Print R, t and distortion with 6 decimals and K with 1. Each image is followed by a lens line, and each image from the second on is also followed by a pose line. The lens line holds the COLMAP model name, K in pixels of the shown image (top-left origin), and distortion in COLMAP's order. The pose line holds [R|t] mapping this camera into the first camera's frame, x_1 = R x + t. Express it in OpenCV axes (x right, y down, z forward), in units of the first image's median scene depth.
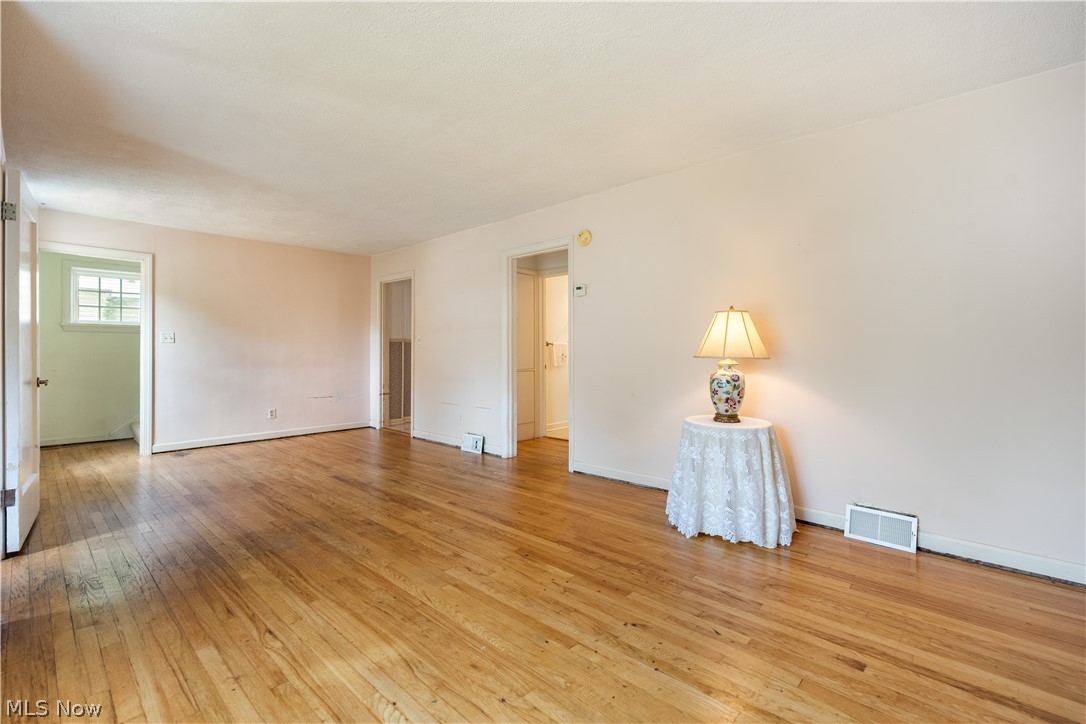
lens RADIAL K [[481.7, 0, 540.6], [0, 481.7, 355.2], [0, 0, 1]] dist [-0.002626, 0.000512]
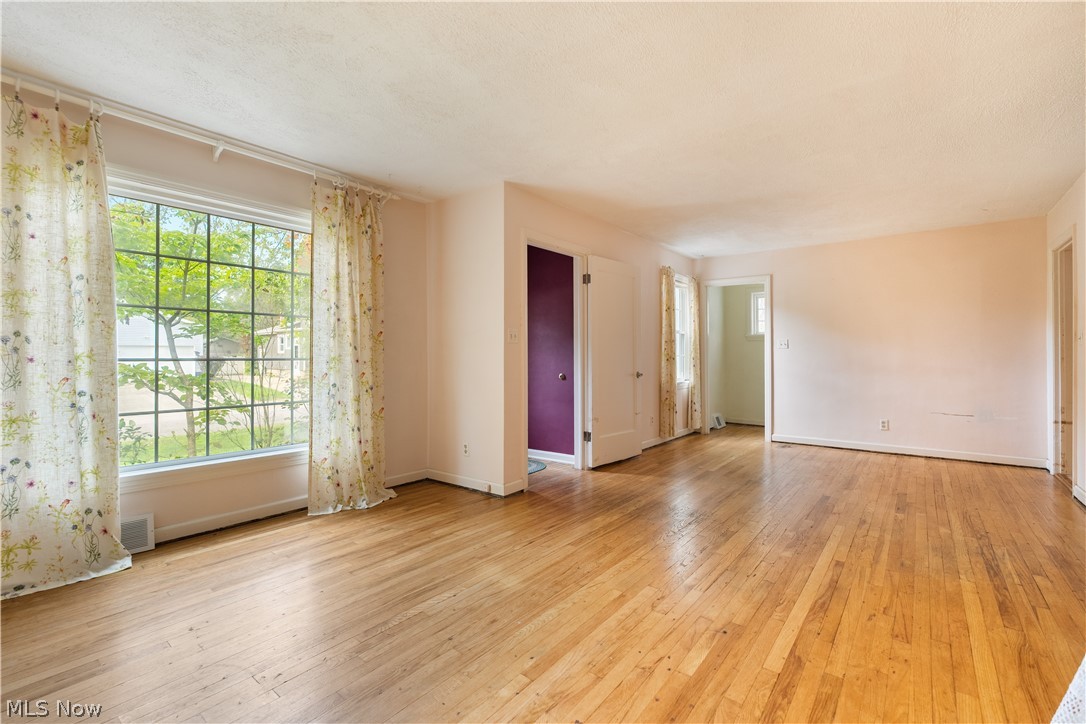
lens RADIAL K [[481.7, 0, 542.8], [0, 481.7, 357.5], [0, 0, 1]] dist [-0.002626, 0.000512]
pose [[0.087678, 0.003602, -0.996142, 0.701796], [-0.007816, 0.999965, 0.002928, -0.006602], [0.996118, 0.007529, 0.087703, 0.673049]]
